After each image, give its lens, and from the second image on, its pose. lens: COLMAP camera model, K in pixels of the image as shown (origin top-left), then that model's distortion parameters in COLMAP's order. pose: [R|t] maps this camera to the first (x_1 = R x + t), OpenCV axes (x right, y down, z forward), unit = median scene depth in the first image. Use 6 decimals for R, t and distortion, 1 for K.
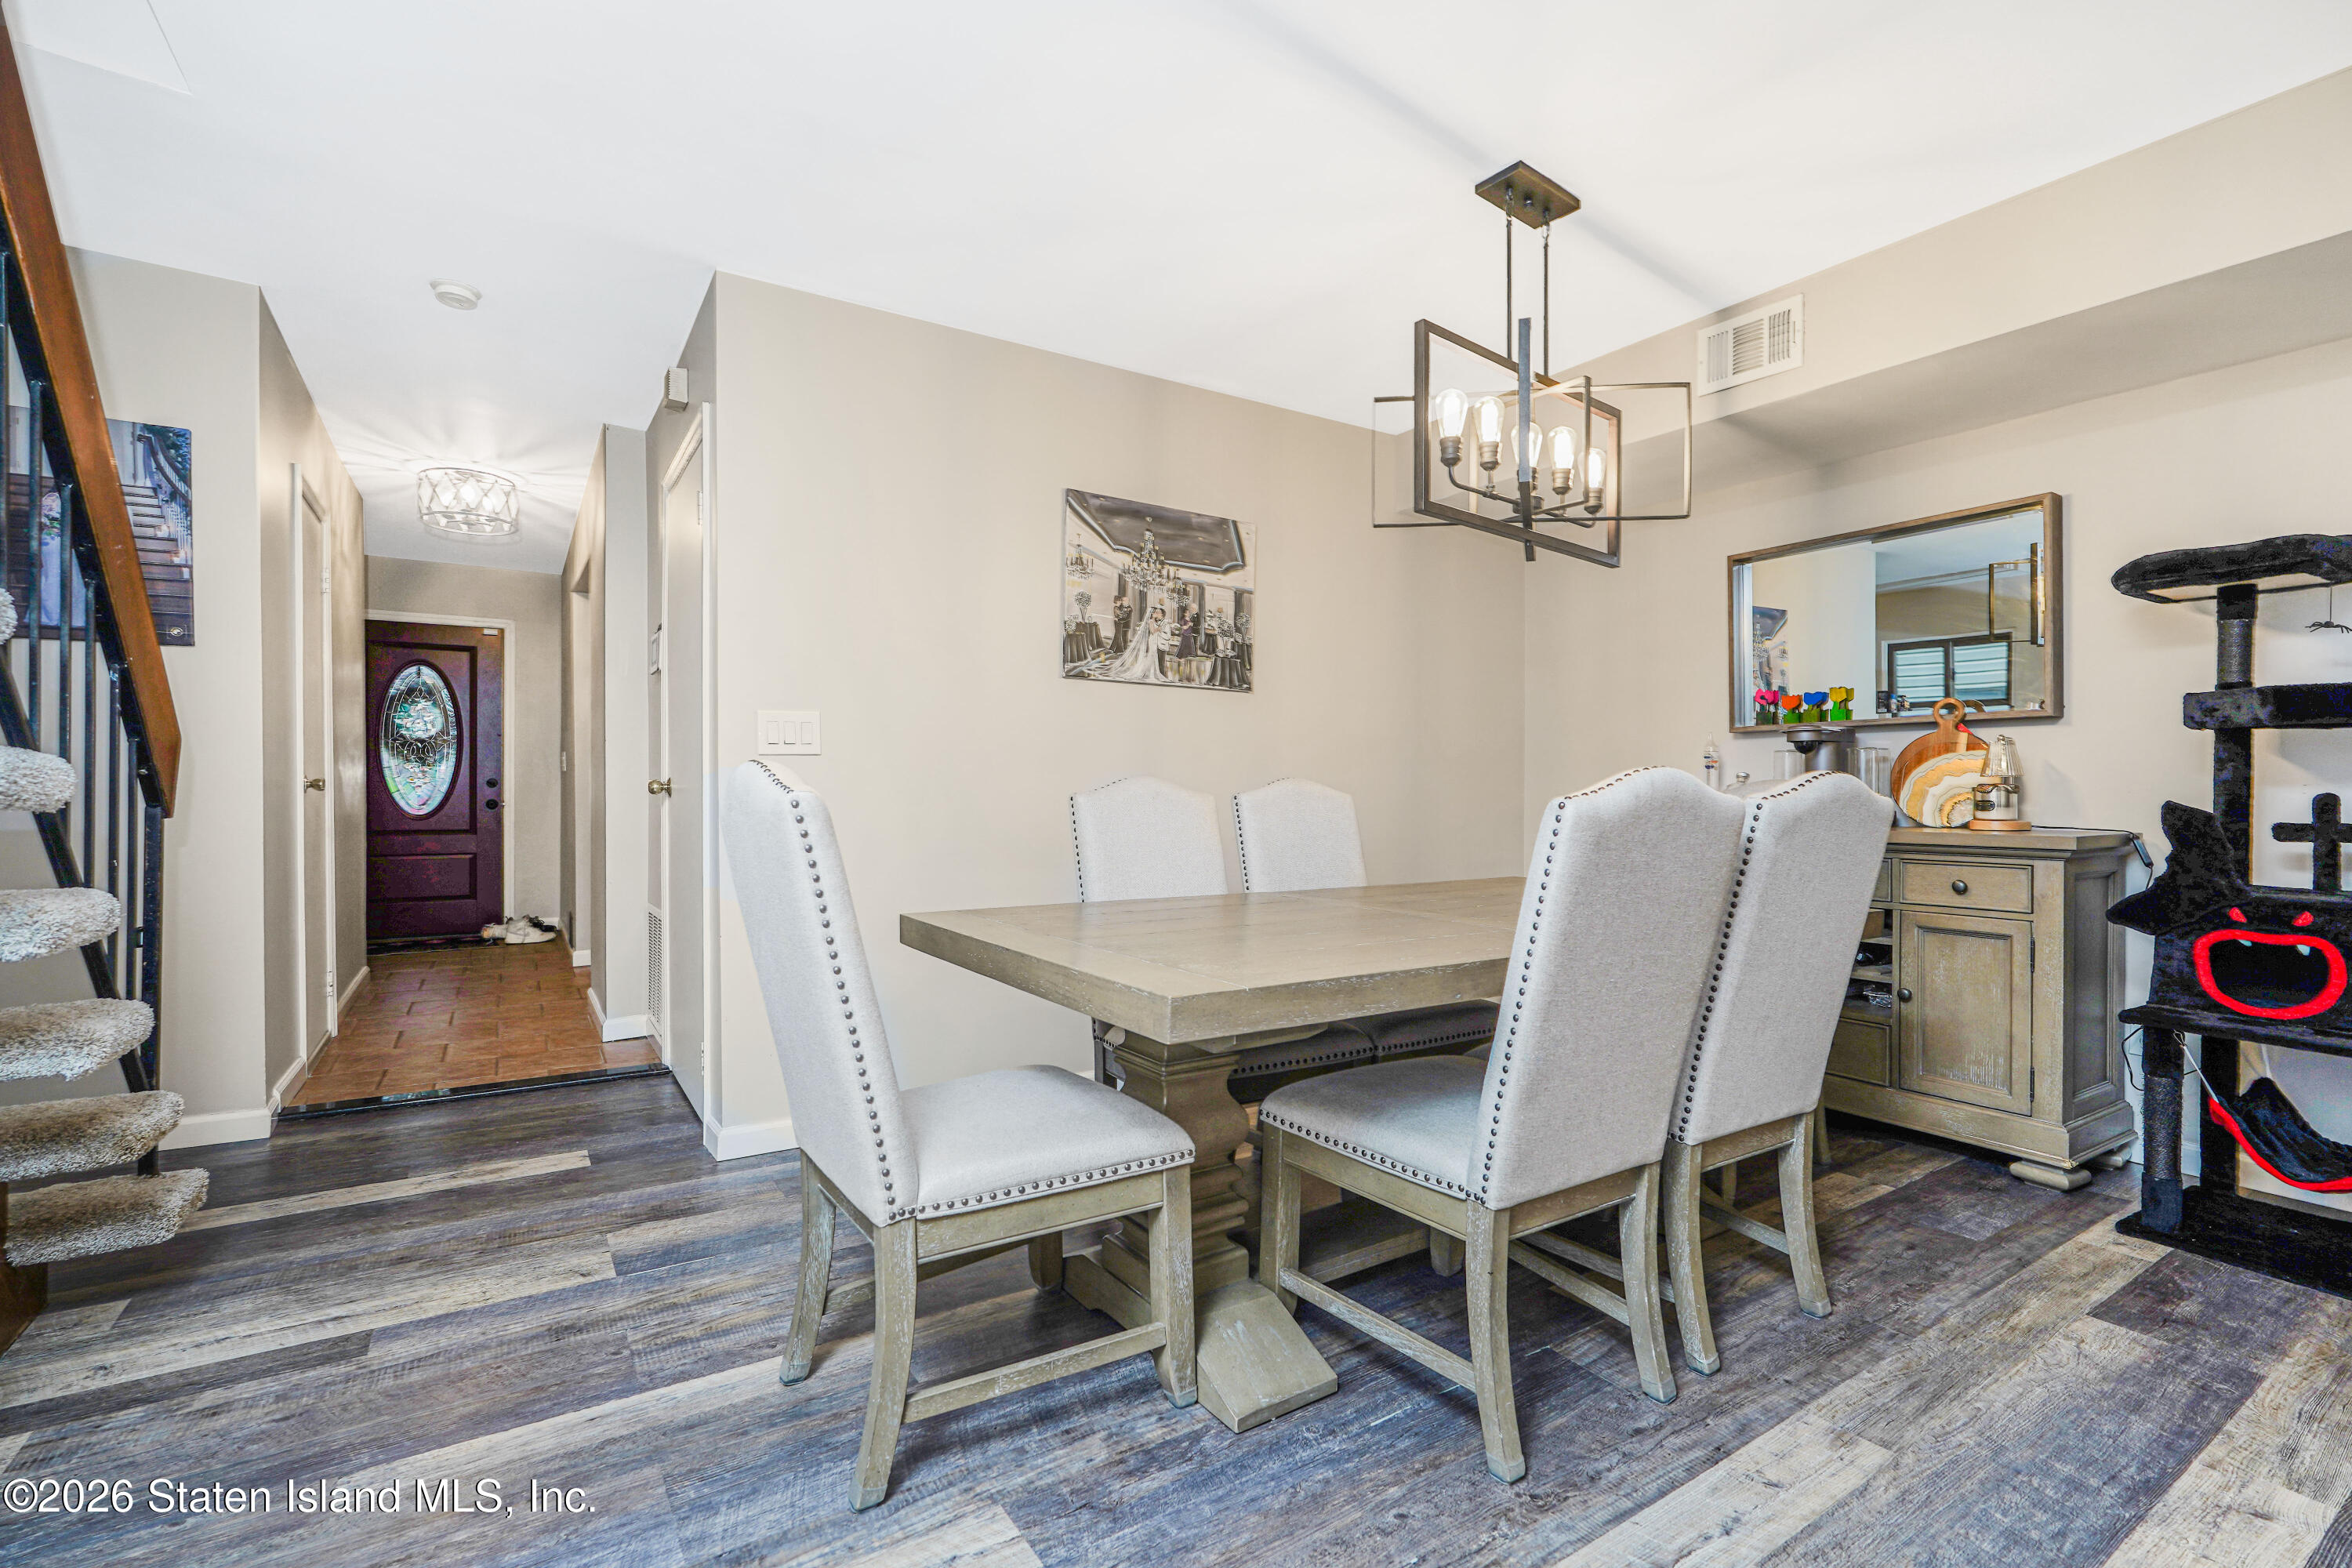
lens RADIAL K [[1051.1, 0, 1177.3], [0, 1051.1, 782.0], [0, 0, 1]] dist [-0.014744, 0.009483]
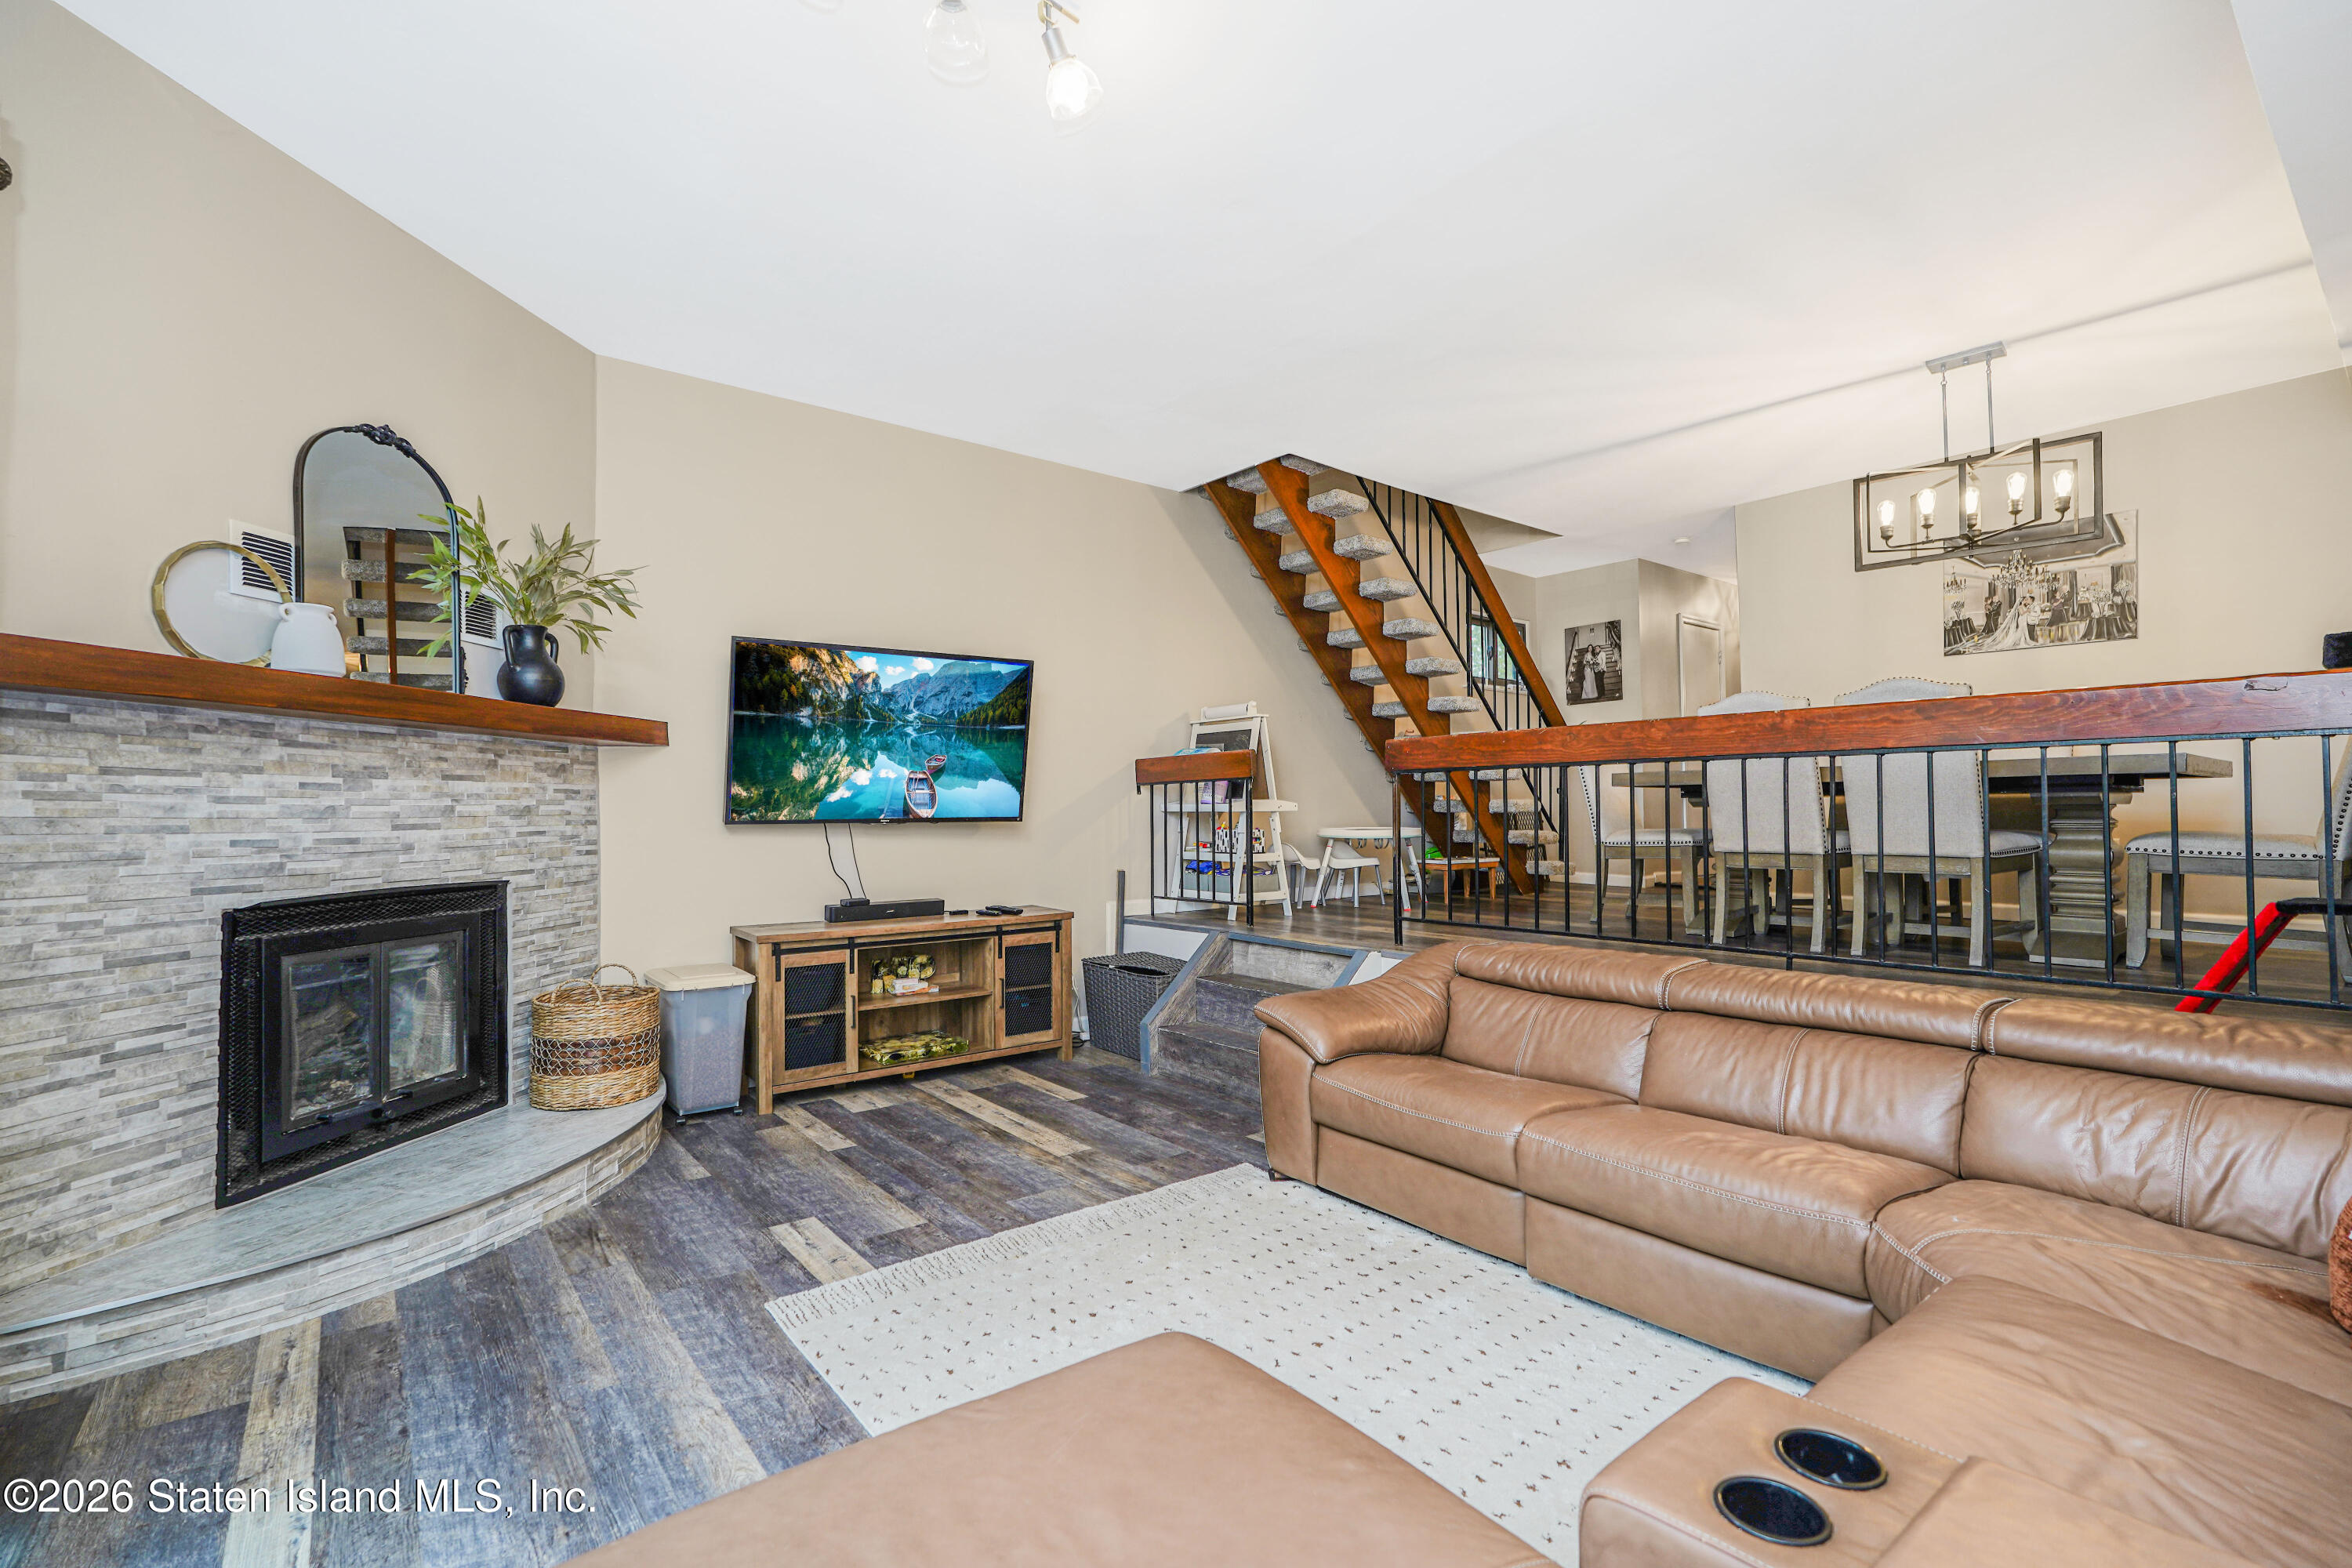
lens RADIAL K [[1051.1, 0, 1165.8], [0, 1051.1, 800.5], [0, 0, 1]] dist [-0.014744, 0.009483]
pose [[0.080592, -0.015444, -0.996627, 1.371254], [0.012623, 0.999816, -0.014473, 0.129392], [0.996667, -0.011414, 0.080773, -0.333253]]
